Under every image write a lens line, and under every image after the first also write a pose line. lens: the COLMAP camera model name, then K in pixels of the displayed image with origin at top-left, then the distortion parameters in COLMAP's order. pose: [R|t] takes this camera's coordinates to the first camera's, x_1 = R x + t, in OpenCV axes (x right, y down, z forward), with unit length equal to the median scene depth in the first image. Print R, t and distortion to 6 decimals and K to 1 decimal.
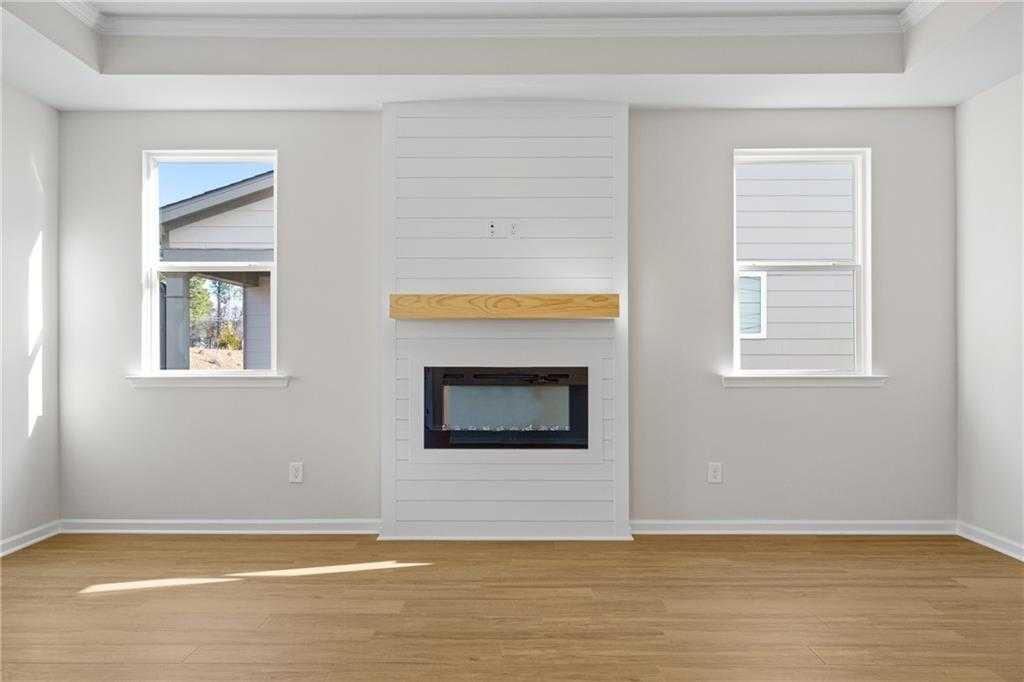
lens RADIAL K [[744.2, 0, 513.9], [0, 744.2, 349.0], [0, 0, 1]] dist [0.009202, 0.000311]
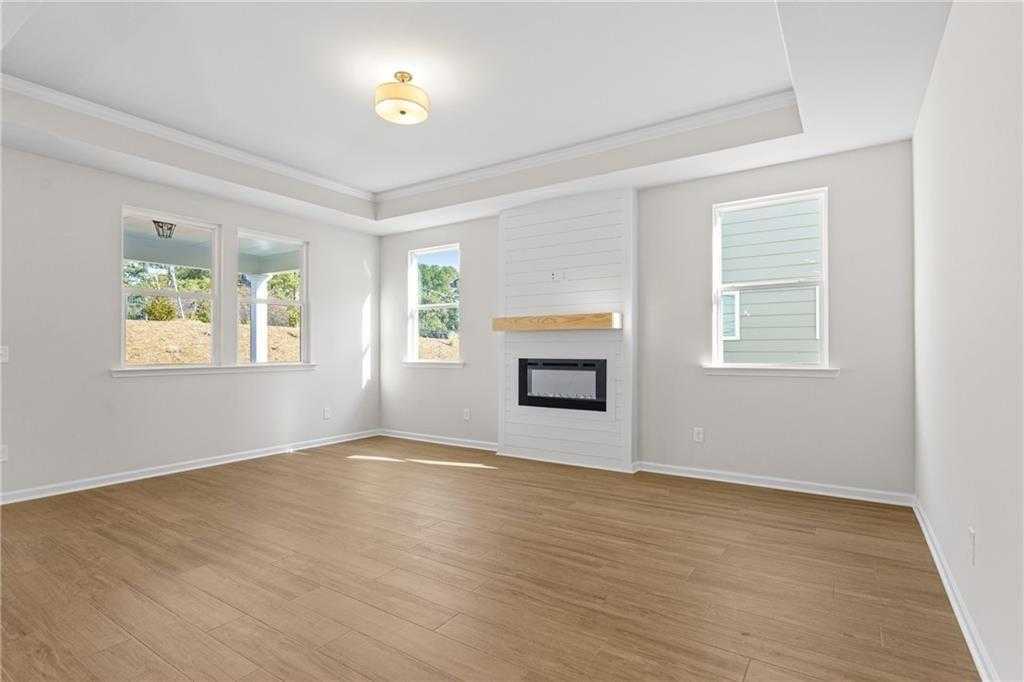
lens RADIAL K [[513.8, 0, 505.5], [0, 513.8, 342.5], [0, 0, 1]] dist [0.010330, 0.001162]
pose [[0.833006, -0.008686, -0.553196, 0.519801], [0.003461, 0.999939, -0.010489, -0.000688], [0.553253, 0.006823, 0.832985, -0.021331]]
